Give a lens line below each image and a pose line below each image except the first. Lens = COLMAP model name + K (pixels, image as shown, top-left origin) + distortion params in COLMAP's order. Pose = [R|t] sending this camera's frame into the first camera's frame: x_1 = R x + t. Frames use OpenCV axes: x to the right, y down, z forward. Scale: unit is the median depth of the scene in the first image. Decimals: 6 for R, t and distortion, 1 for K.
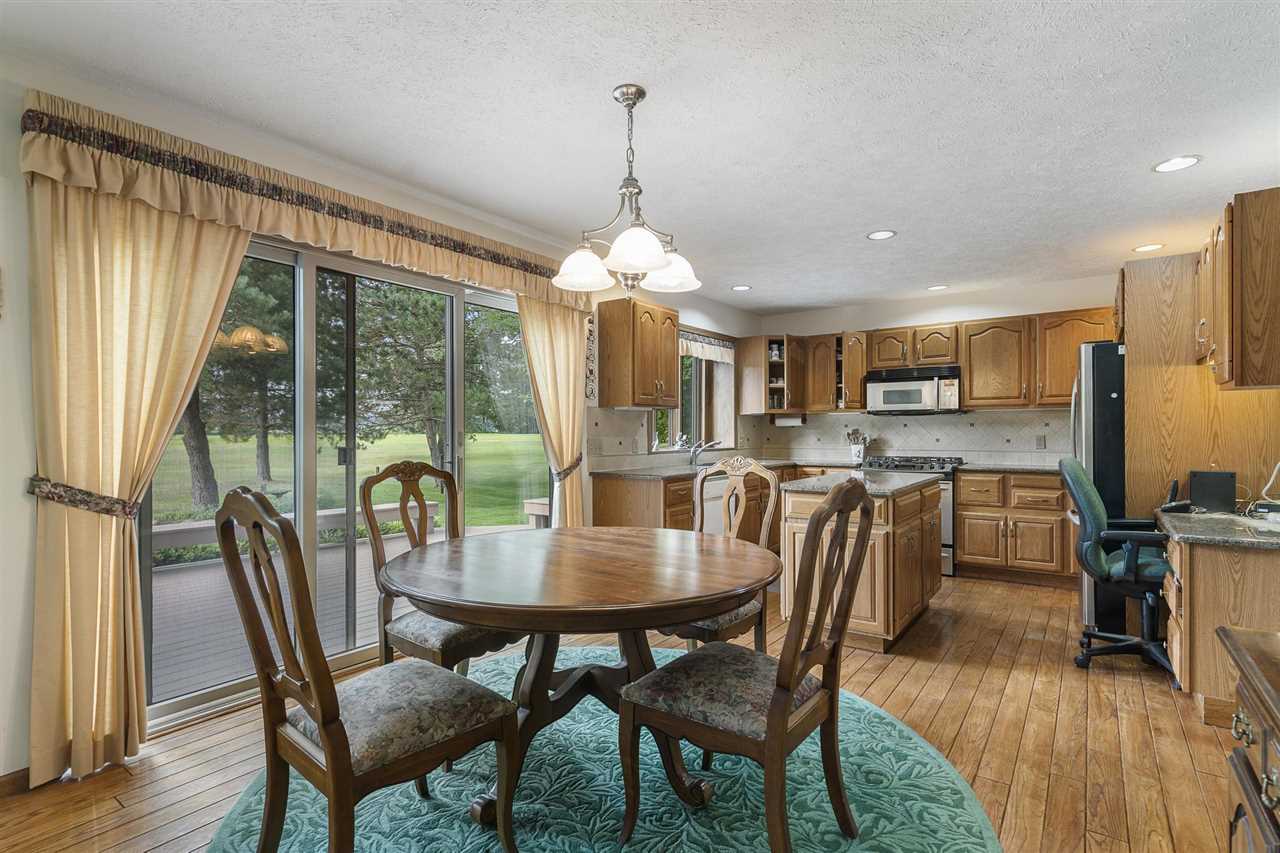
lens RADIAL K [[613.8, 0, 648.0], [0, 613.8, 433.2], [0, 0, 1]] dist [0.006145, -0.002101]
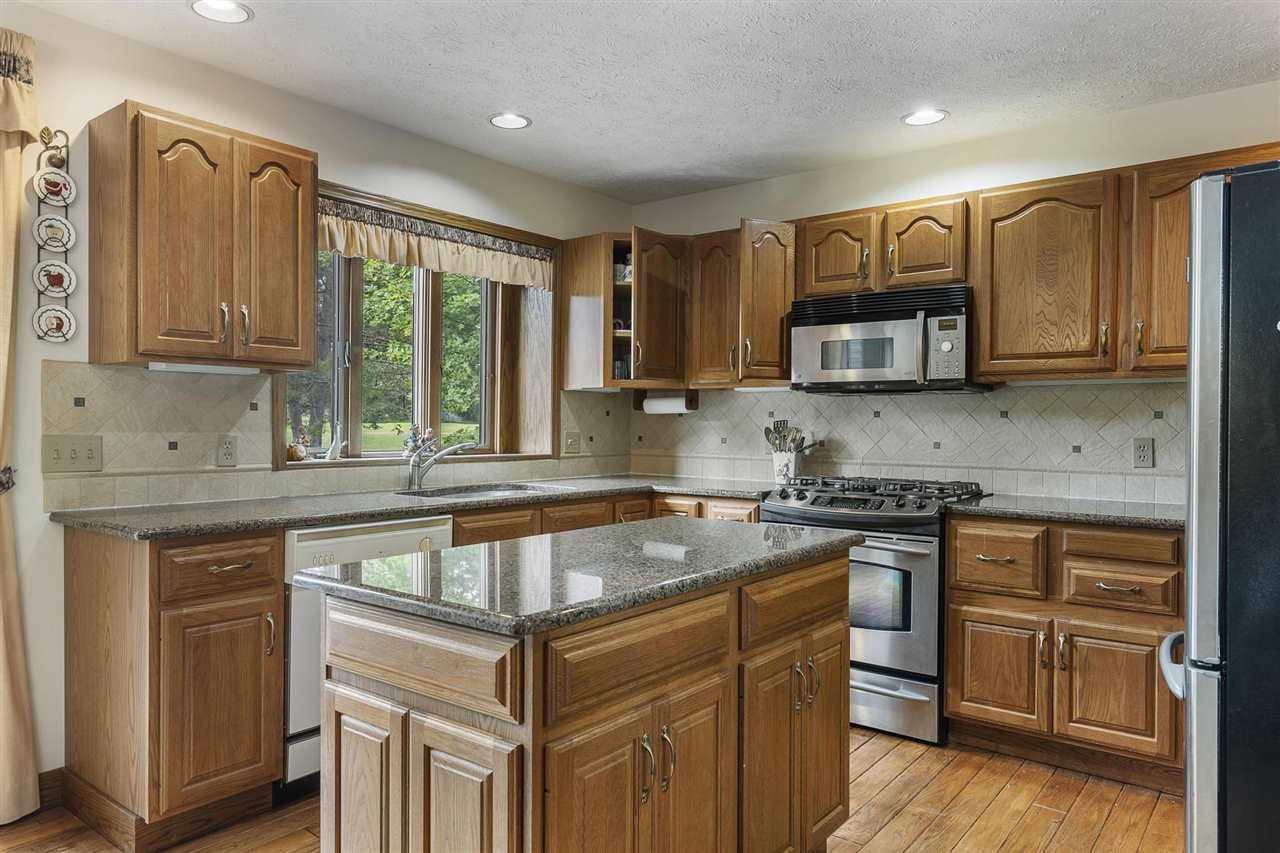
lens RADIAL K [[844.0, 0, 641.7], [0, 844.0, 431.7], [0, 0, 1]] dist [0.012775, -0.001783]
pose [[0.999258, 0.011183, -0.036847, 0.275571], [-0.010897, 0.999909, 0.007958, -0.002224], [0.036933, -0.007550, 0.999289, 0.340983]]
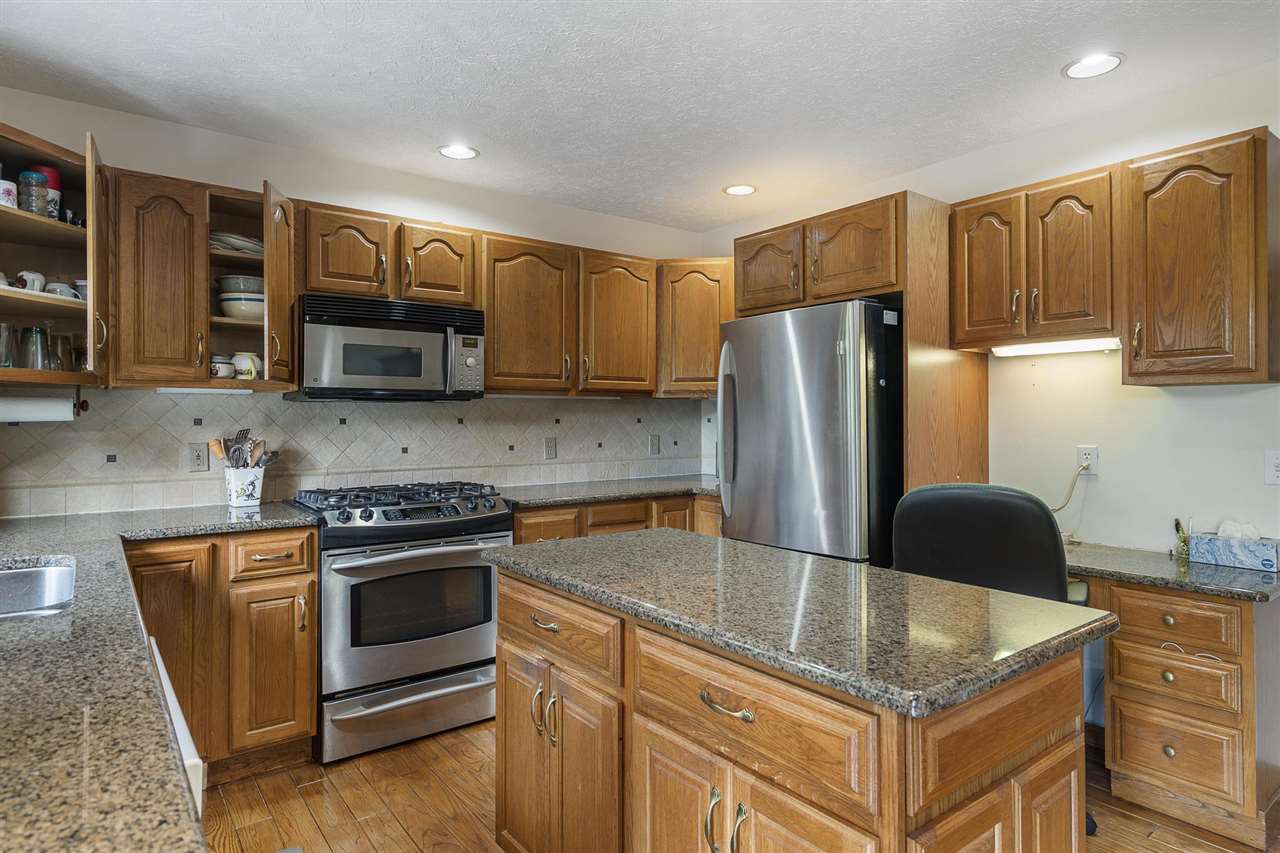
lens RADIAL K [[714.2, 0, 645.8], [0, 714.2, 413.5], [0, 0, 1]] dist [-0.002300, -0.001133]
pose [[0.290573, 0.009385, 0.956807, -0.046535], [0.002854, 0.999939, -0.010675, -0.013122], [-0.956849, 0.005832, 0.290528, 0.661607]]
